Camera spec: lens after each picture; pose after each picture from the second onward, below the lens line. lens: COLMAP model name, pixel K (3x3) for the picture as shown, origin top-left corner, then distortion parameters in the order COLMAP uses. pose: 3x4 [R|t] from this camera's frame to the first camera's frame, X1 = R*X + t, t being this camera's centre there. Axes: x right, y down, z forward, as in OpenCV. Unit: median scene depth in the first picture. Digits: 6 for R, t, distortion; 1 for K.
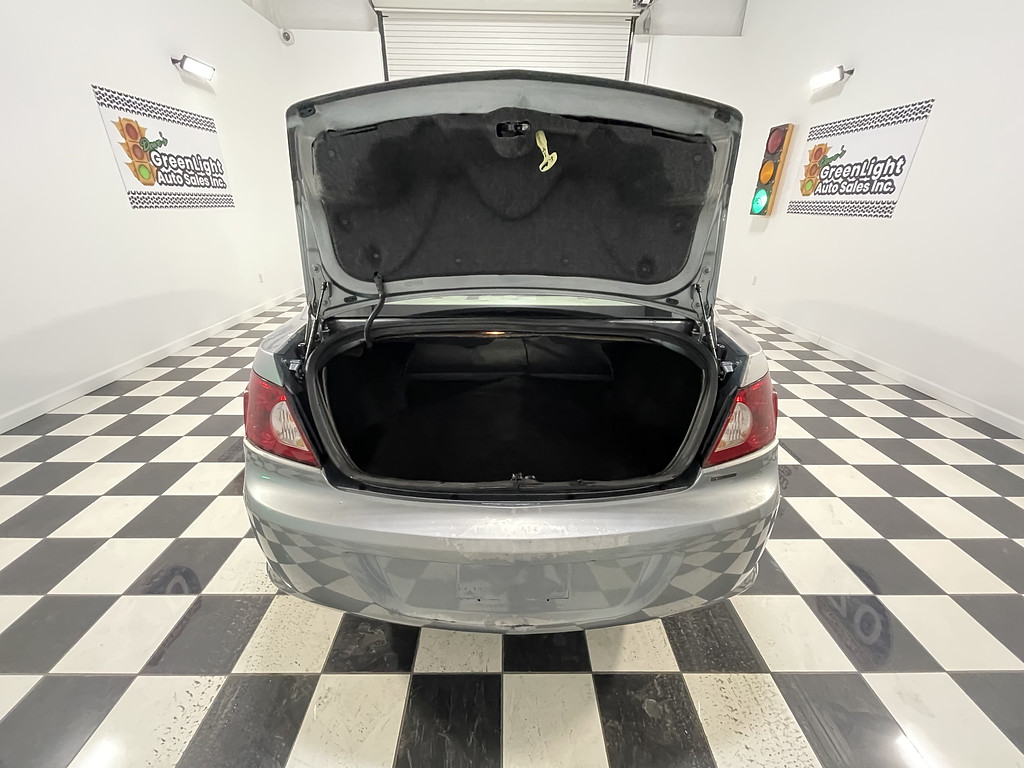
lens RADIAL K [[416.5, 0, 507.0], [0, 416.5, 378.7], [0, 0, 1]] dist [0.008451, -0.002121]
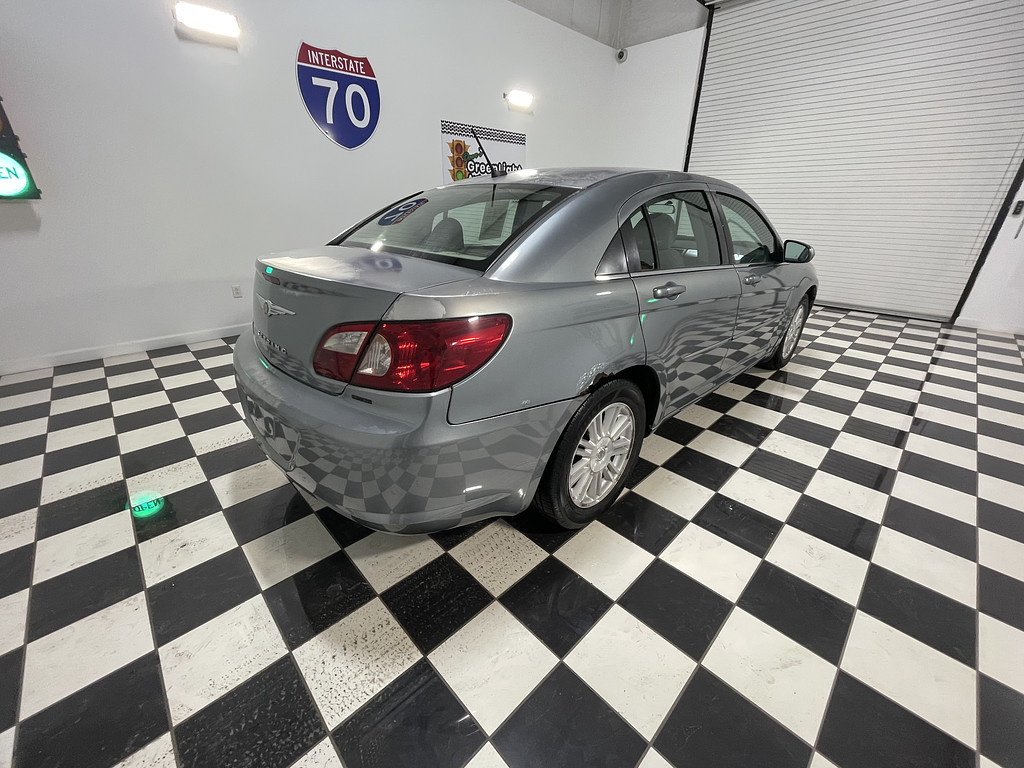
lens RADIAL K [[416.5, 0, 504.7], [0, 416.5, 374.9], [0, 0, 1]] dist [0.008451, -0.002121]
pose [[0.681185, 0.277816, -0.677351, 0.438573], [-0.294432, 0.951041, 0.093972, -0.010309], [0.670296, 0.135421, 0.729633, 0.131073]]
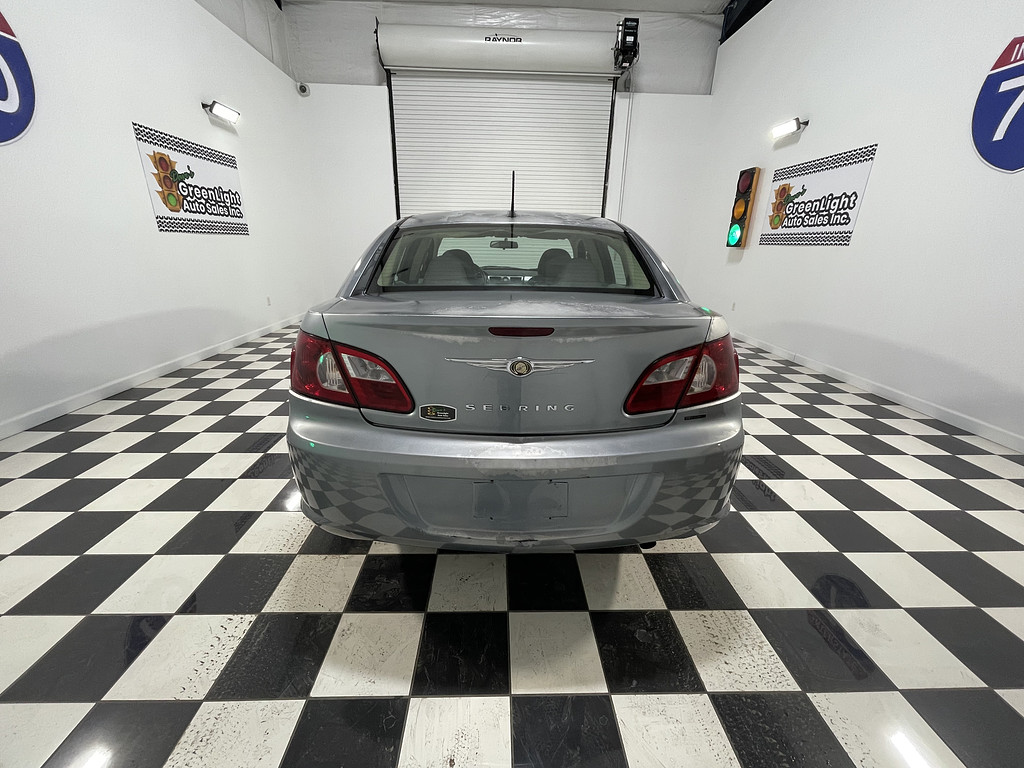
lens RADIAL K [[416.5, 0, 507.1], [0, 416.5, 376.6], [0, 0, 1]] dist [0.008451, -0.002121]
pose [[0.999819, 0.002162, 0.018927, -0.012893], [-0.000349, 0.995451, -0.095276, 0.069312], [-0.019047, 0.095252, 0.995271, -0.057813]]
